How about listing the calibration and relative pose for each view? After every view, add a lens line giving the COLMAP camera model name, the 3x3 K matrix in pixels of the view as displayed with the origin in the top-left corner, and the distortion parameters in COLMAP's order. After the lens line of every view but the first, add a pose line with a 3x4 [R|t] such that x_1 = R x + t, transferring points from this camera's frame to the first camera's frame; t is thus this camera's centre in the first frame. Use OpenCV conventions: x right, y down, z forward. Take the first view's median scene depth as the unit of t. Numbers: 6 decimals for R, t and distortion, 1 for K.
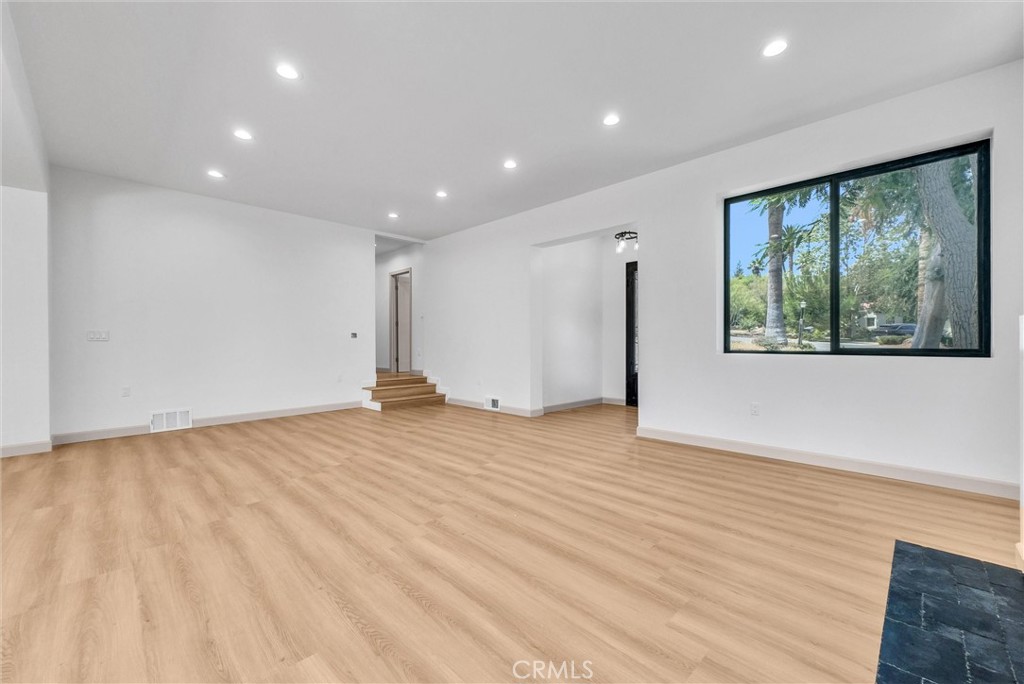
lens RADIAL K [[416.6, 0, 518.1], [0, 416.6, 343.8], [0, 0, 1]] dist [-0.002589, 0.000429]
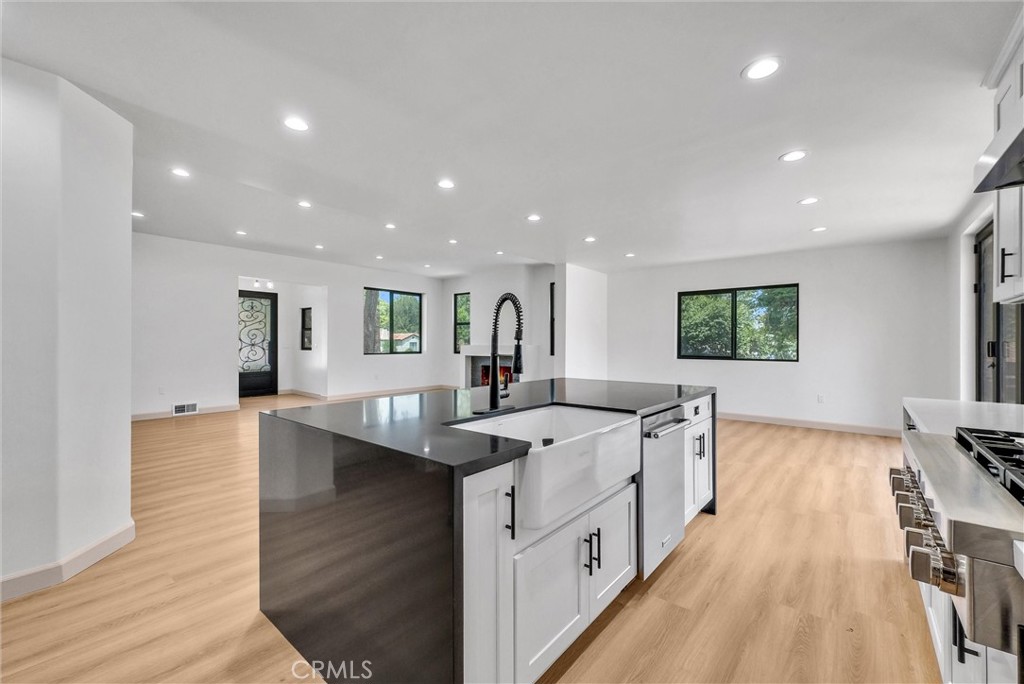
lens RADIAL K [[418.0, 0, 512.7], [0, 418.0, 339.7], [0, 0, 1]] dist [0.007743, 0.001081]
pose [[-0.075787, 0.012449, 0.997046, -2.152229], [-0.000283, 0.999922, -0.012506, -0.036461], [-0.997124, -0.001229, -0.075777, 0.414093]]
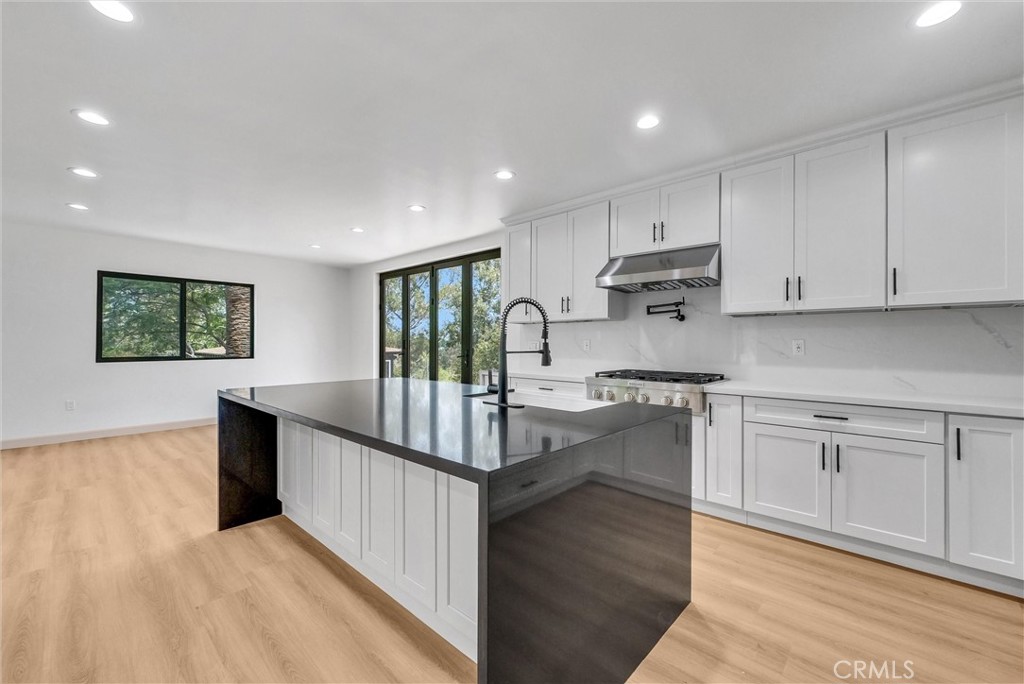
lens RADIAL K [[418.0, 0, 509.7], [0, 418.0, 341.6], [0, 0, 1]] dist [0.007743, 0.001081]
pose [[-0.999760, 0.002578, -0.021752, -1.601092], [0.002616, 0.999995, -0.001704, -0.036934], [0.021748, -0.001760, -0.999762, 0.974229]]
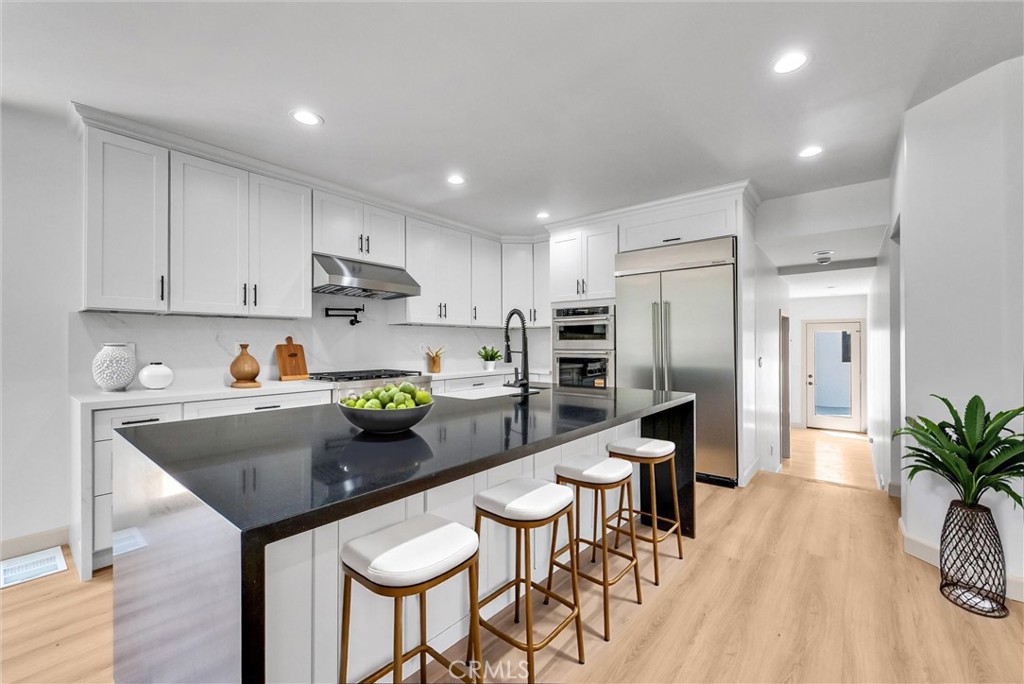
lens RADIAL K [[418.0, 0, 510.2], [0, 418.0, 344.1], [0, 0, 1]] dist [0.007743, 0.001081]
pose [[0.082825, 0.004287, -0.996555, -0.891907], [0.001746, 0.999989, 0.004447, -0.040246], [0.996563, -0.002109, 0.082816, 0.314965]]
